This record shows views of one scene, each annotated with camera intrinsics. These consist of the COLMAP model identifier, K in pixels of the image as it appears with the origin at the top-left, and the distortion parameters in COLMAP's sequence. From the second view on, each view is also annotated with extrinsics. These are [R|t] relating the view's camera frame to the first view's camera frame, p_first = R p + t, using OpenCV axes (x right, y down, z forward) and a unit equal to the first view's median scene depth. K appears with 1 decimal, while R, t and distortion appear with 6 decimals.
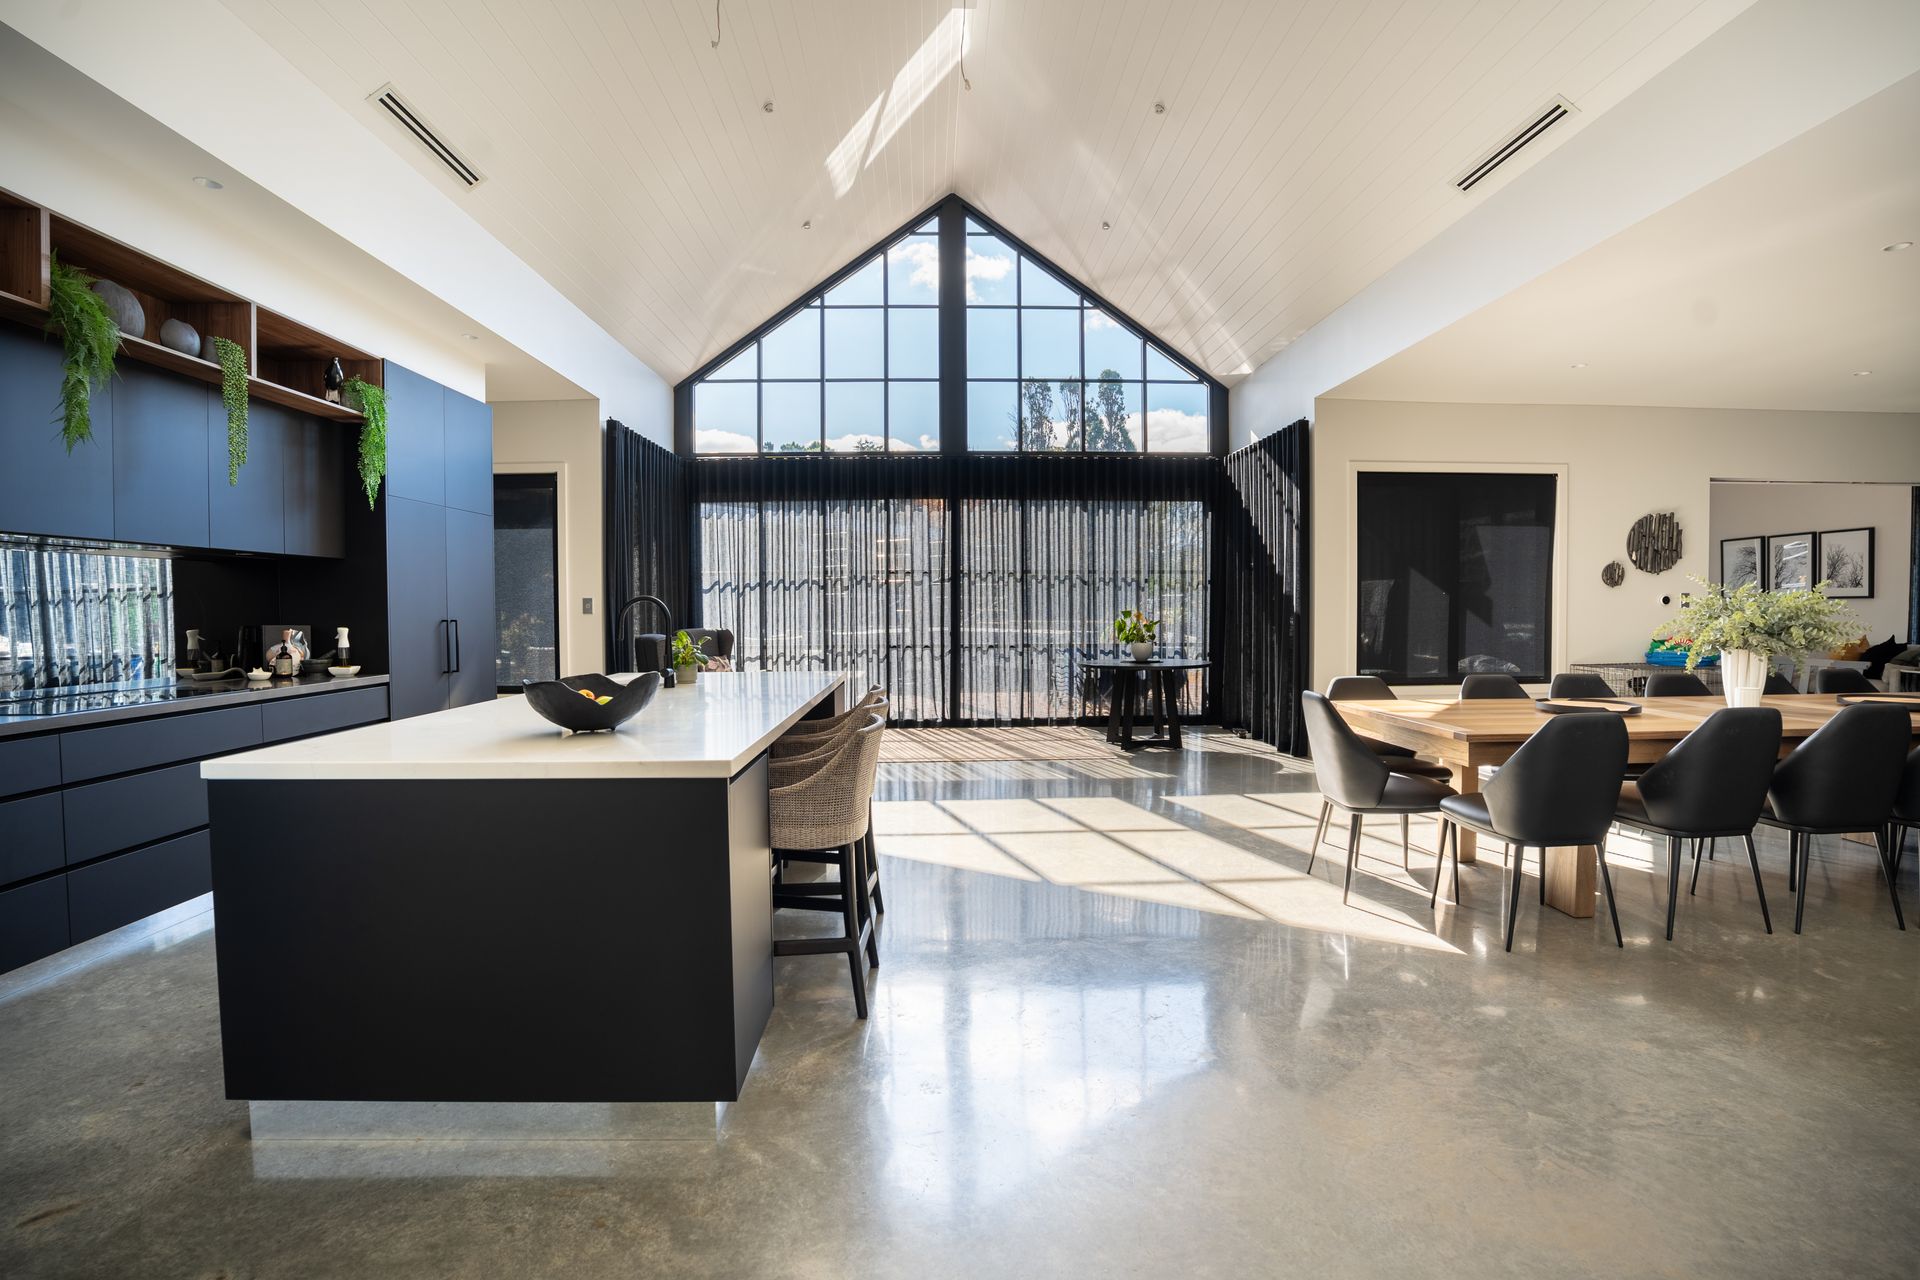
lens RADIAL K [[901.2, 0, 963.4], [0, 901.2, 635.4], [0, 0, 1]] dist [-0.092543, 0.037788]
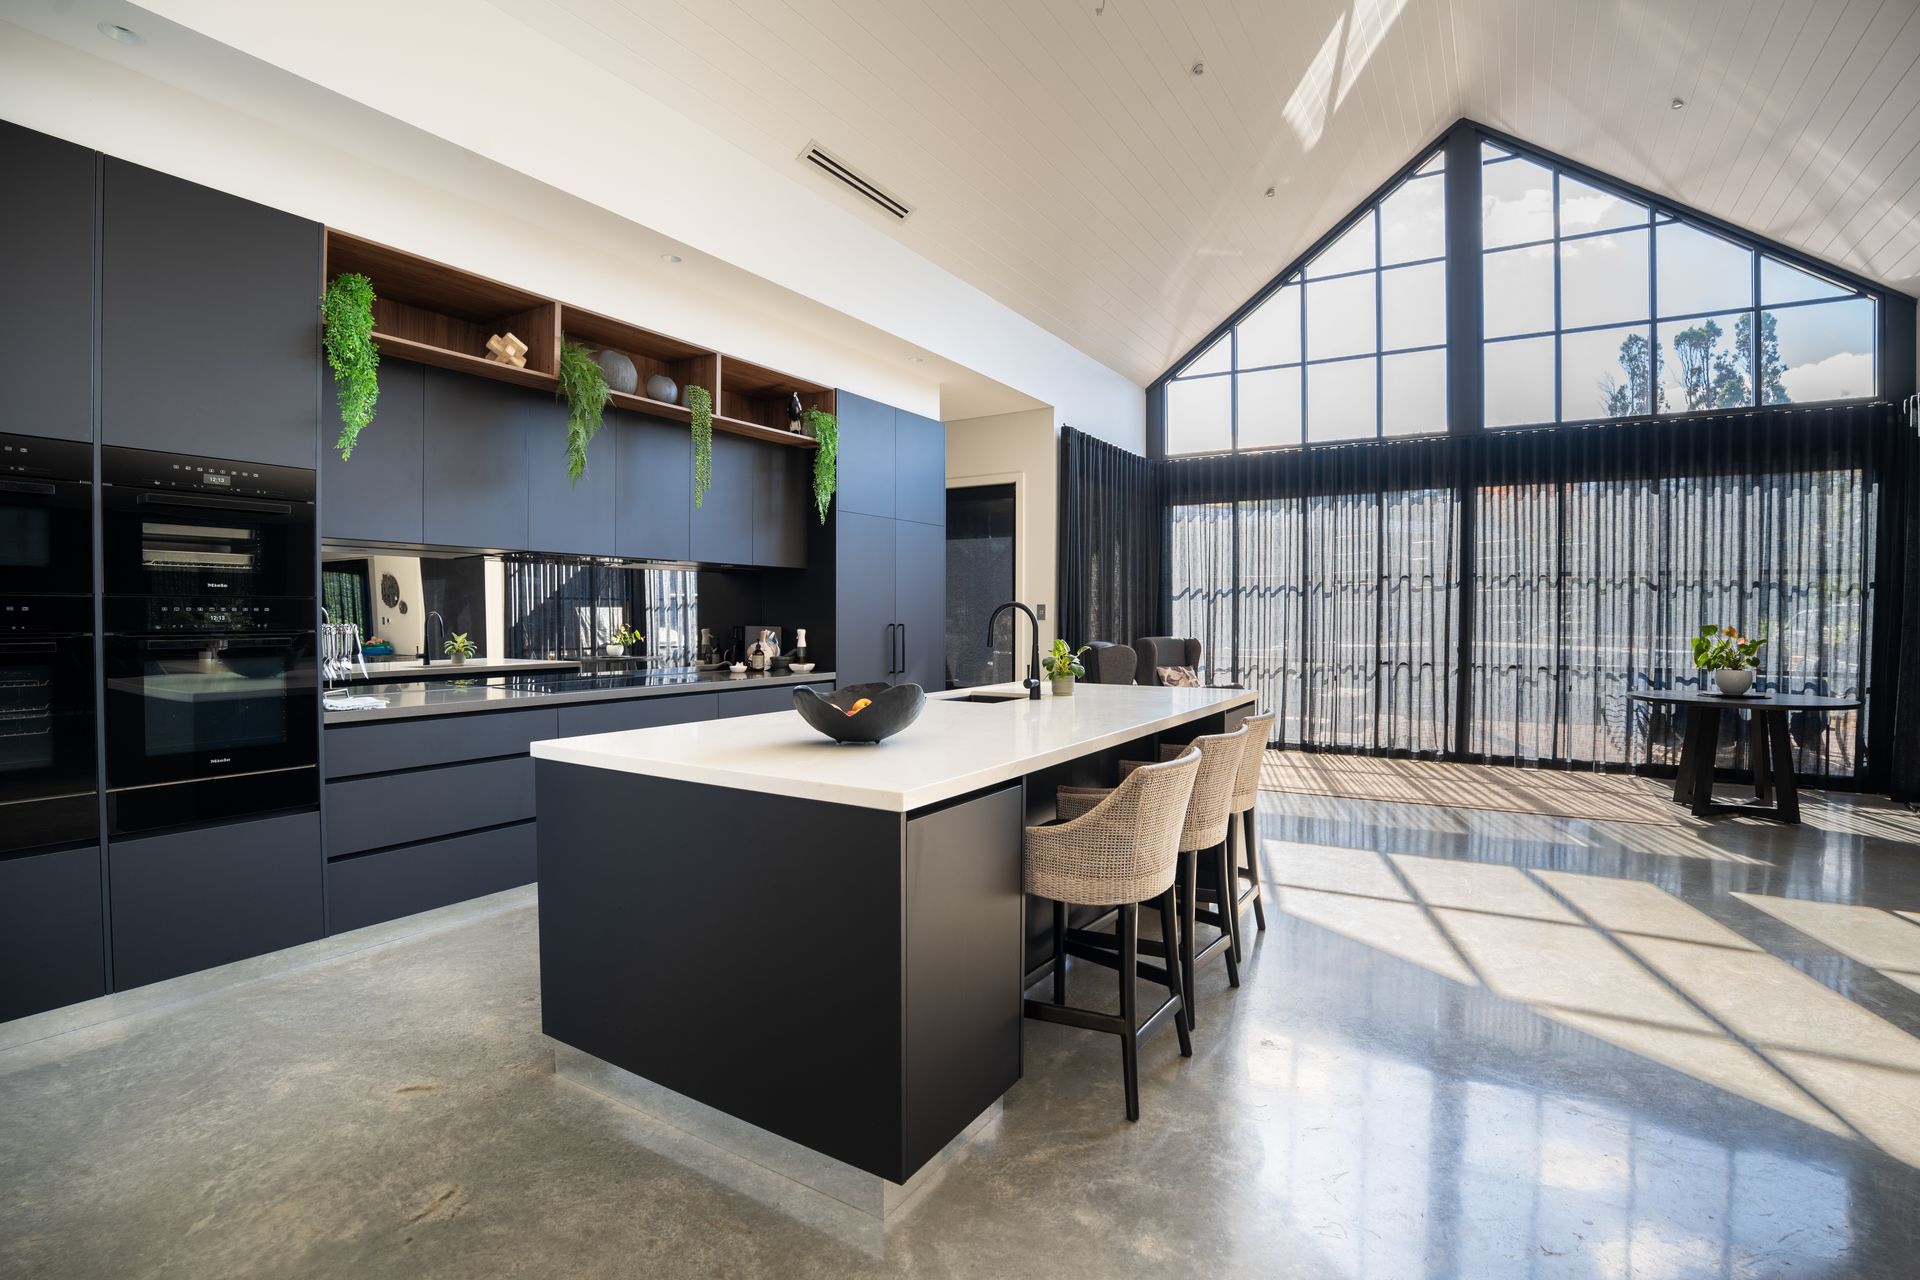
lens RADIAL K [[907.0, 0, 961.9], [0, 907.0, 634.1], [0, 0, 1]] dist [-0.077582, 0.023581]
pose [[0.831517, 0.019897, -0.555143, 0.059492], [-0.025474, 0.999673, -0.002325, -0.002698], [0.554915, 0.016075, 0.831752, 0.067897]]
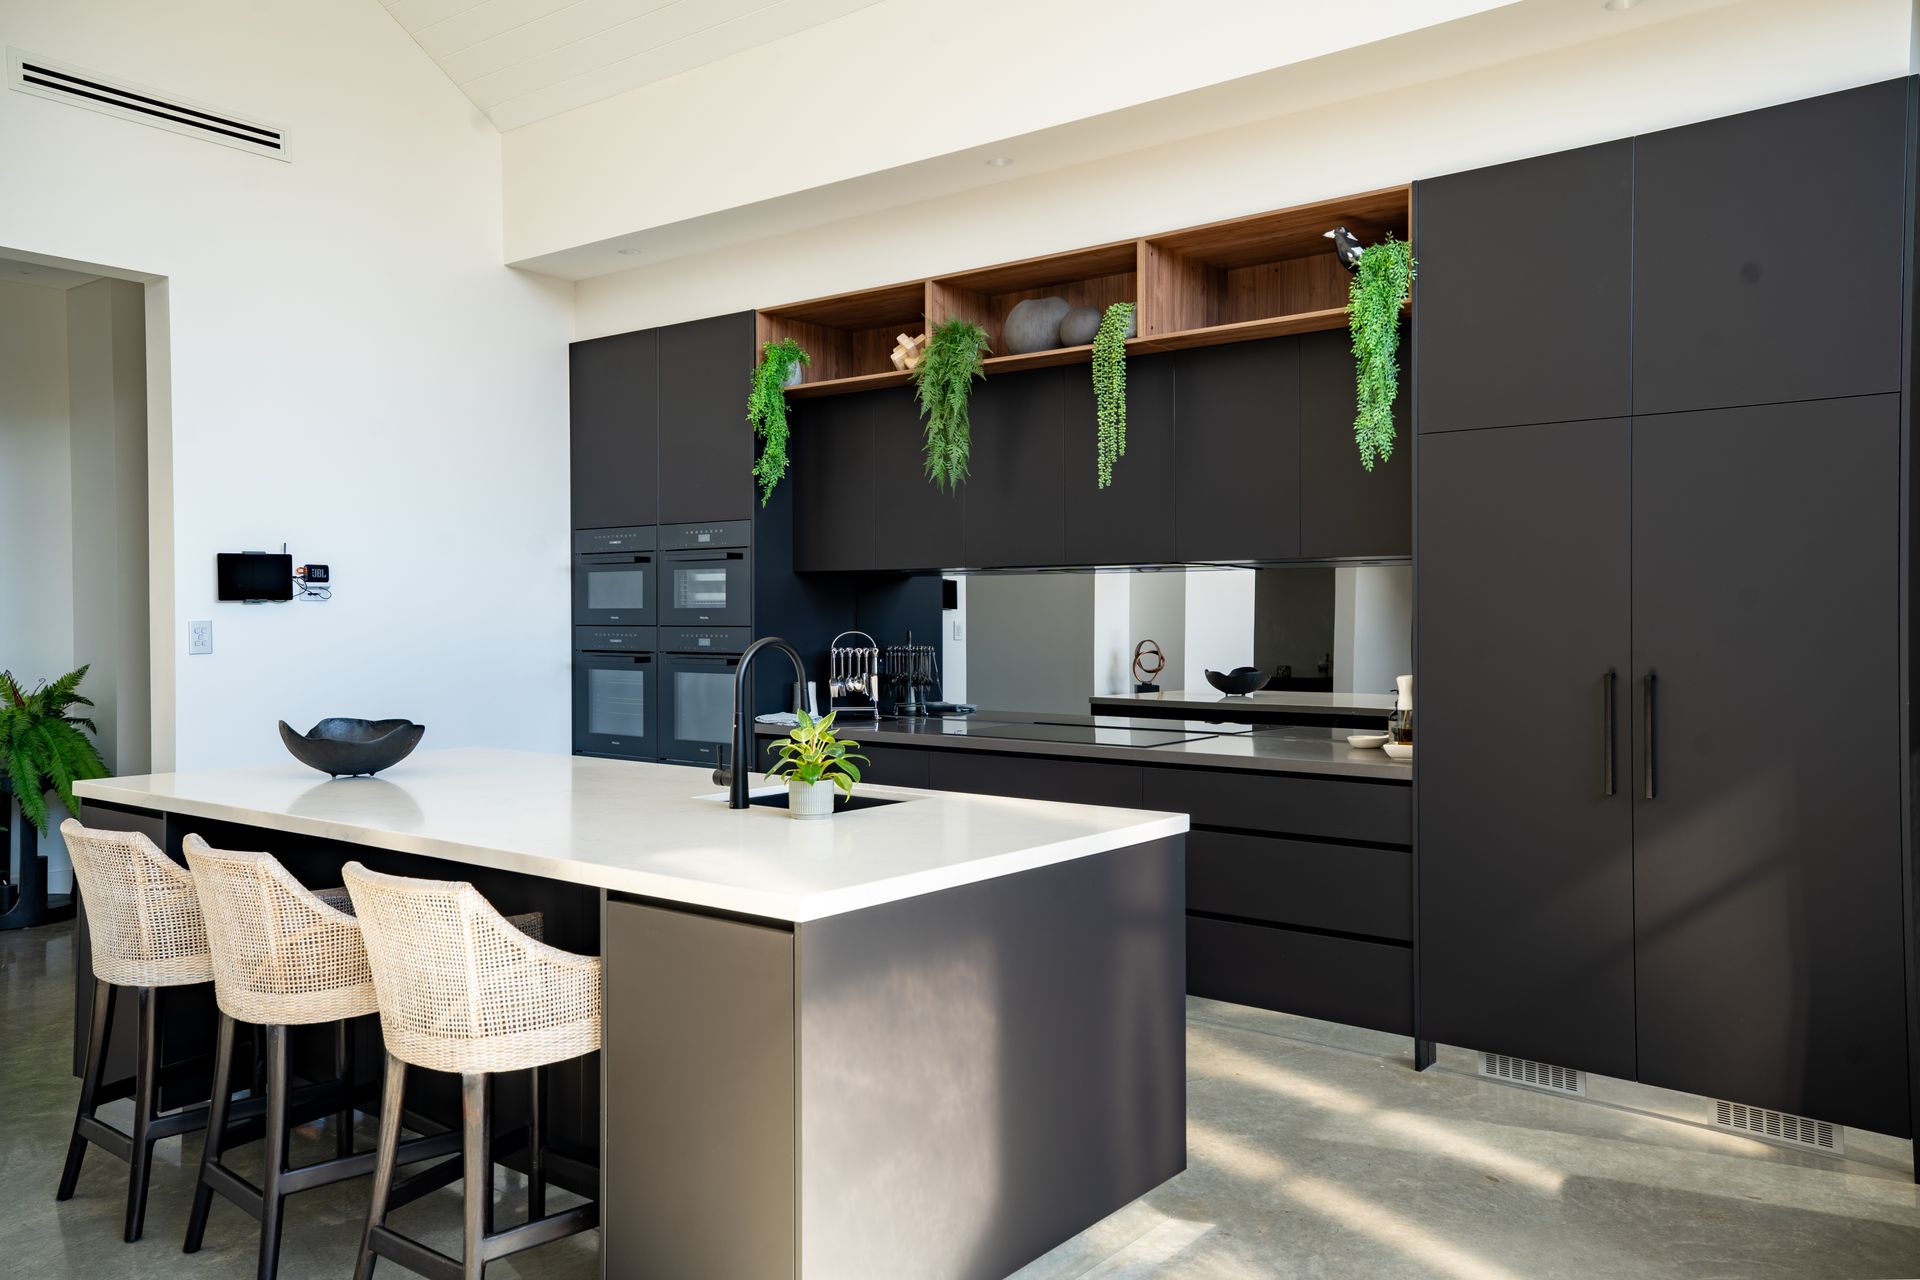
lens RADIAL K [[1470.5, 0, 960.0], [0, 1470.5, 640.0], [0, 0, 1]] dist [-0.000839, 0.152967]
pose [[-0.656685, 0.019285, -0.753918, 0.112198], [-0.019460, 0.998907, 0.042502, -0.035458], [0.753914, 0.042582, -0.655592, 0.727502]]
